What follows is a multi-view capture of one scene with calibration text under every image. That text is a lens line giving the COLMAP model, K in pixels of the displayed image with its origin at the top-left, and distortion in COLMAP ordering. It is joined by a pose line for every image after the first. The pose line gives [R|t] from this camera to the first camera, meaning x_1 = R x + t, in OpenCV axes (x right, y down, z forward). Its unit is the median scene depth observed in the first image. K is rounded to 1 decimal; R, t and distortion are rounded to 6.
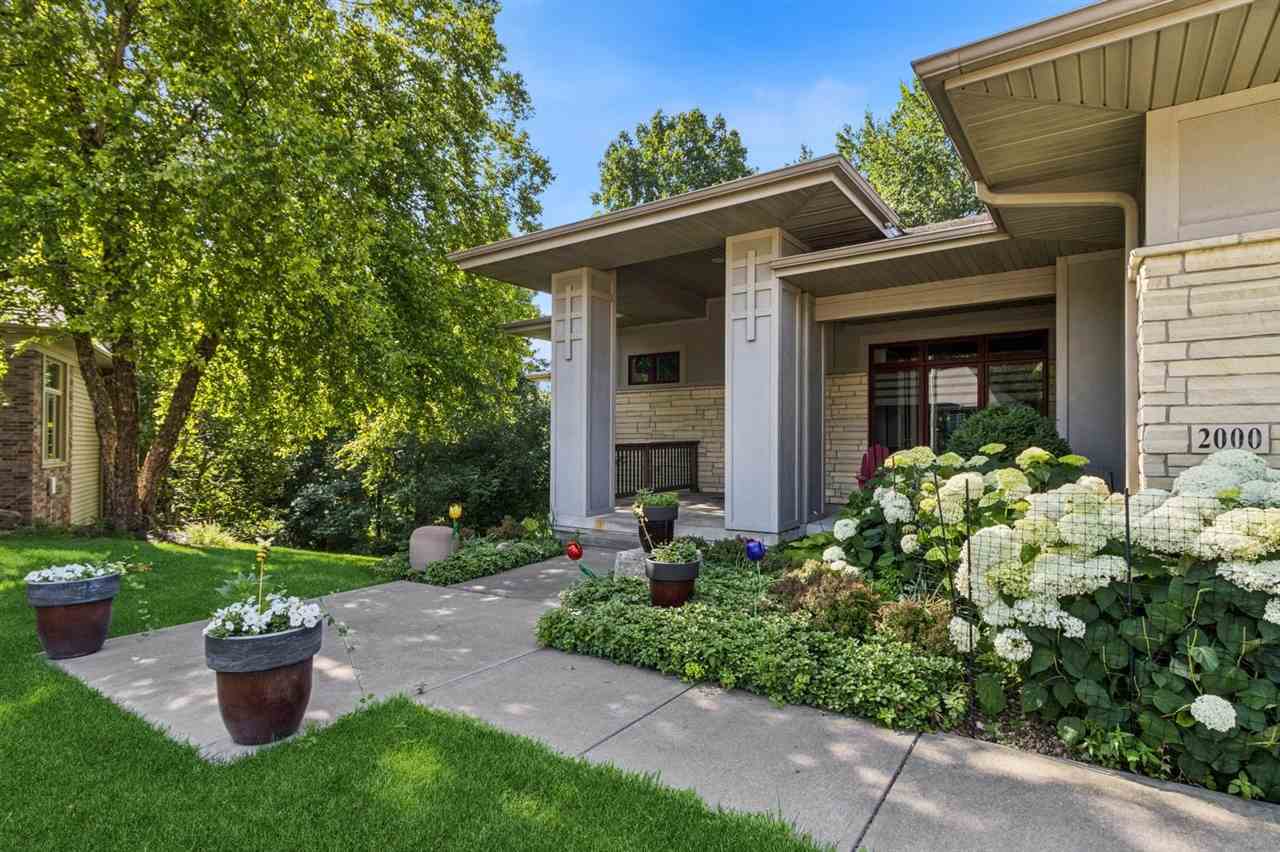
lens RADIAL K [[653.2, 0, 638.5], [0, 653.2, 443.3], [0, 0, 1]] dist [-0.000715, -0.000159]
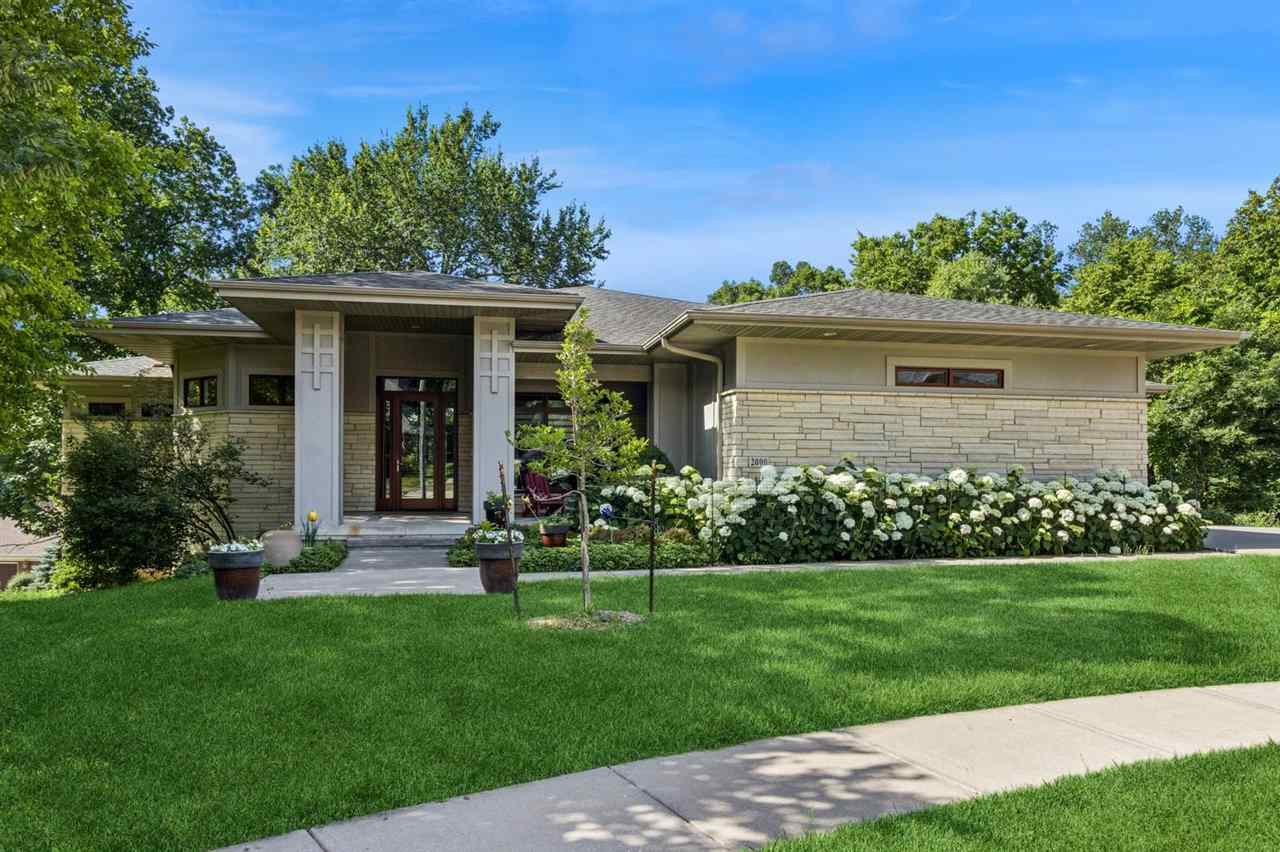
lens RADIAL K [[891.7, 0, 637.3], [0, 891.7, 466.2], [0, 0, 1]] dist [0.001719, 0.000015]
pose [[0.692843, 0.012627, 0.720978, -0.662998], [-0.004895, 0.999906, -0.012808, 0.018525], [-0.721072, 0.005345, 0.692839, -0.379822]]
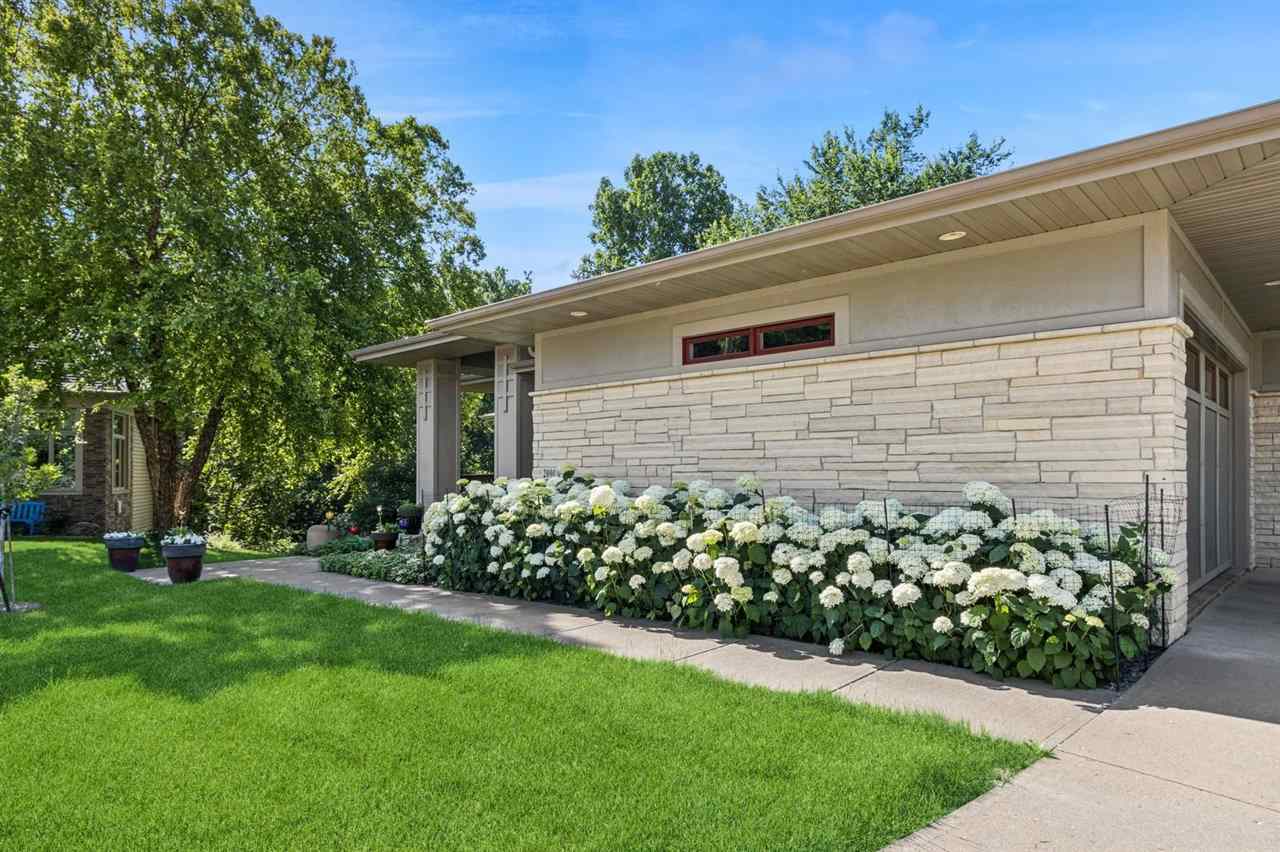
lens RADIAL K [[750.6, 0, 638.6], [0, 750.6, 477.1], [0, 0, 1]] dist [0.001292, 0.000566]
pose [[0.991531, -0.002798, -0.129841, 0.478756], [0.003636, 0.999974, 0.006216, -0.003464], [0.129821, -0.006635, 0.991515, -0.518555]]
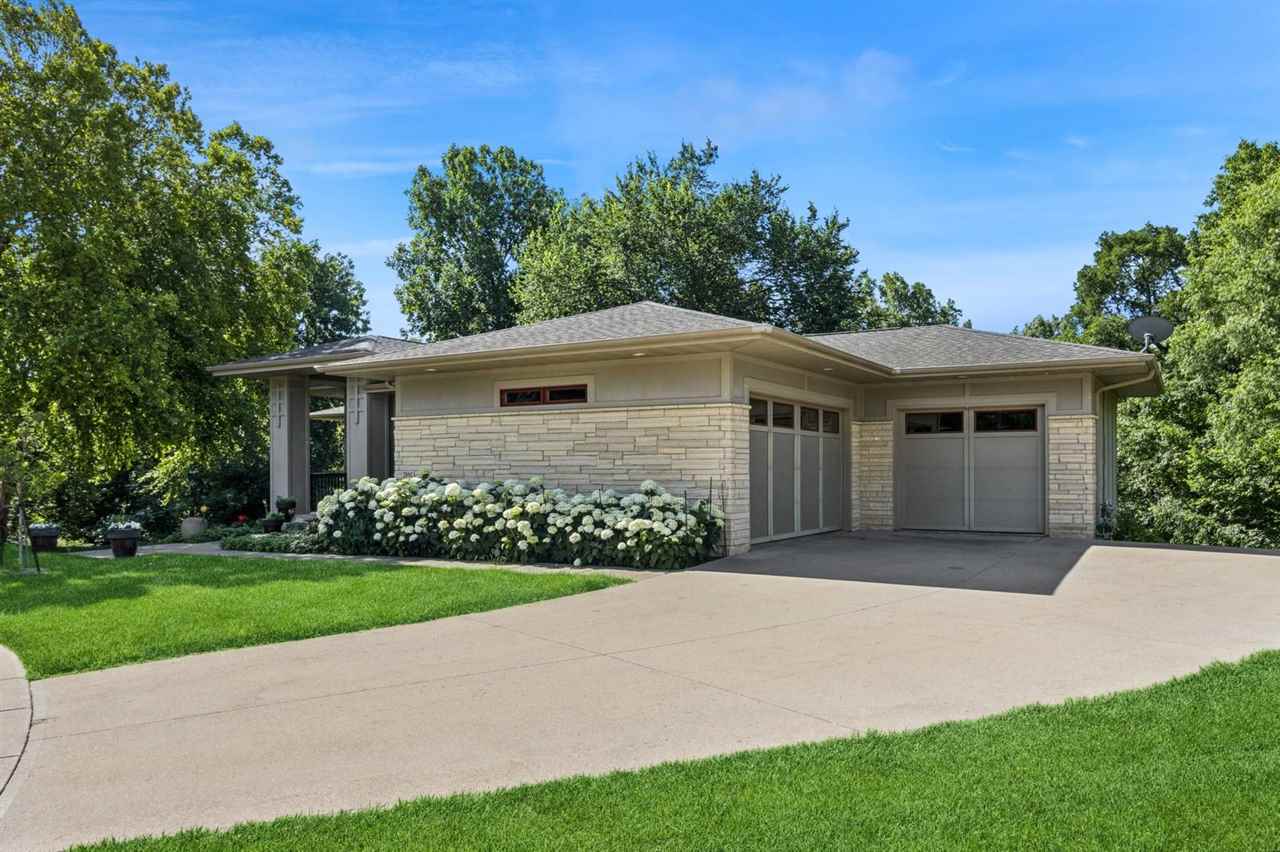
lens RADIAL K [[891.7, 0, 637.3], [0, 891.7, 466.2], [0, 0, 1]] dist [0.001719, 0.000015]
pose [[0.996887, -0.008934, 0.078333, 0.528144], [0.008404, 0.999939, 0.007104, -0.023240], [-0.078392, -0.006423, 0.996902, -1.165442]]
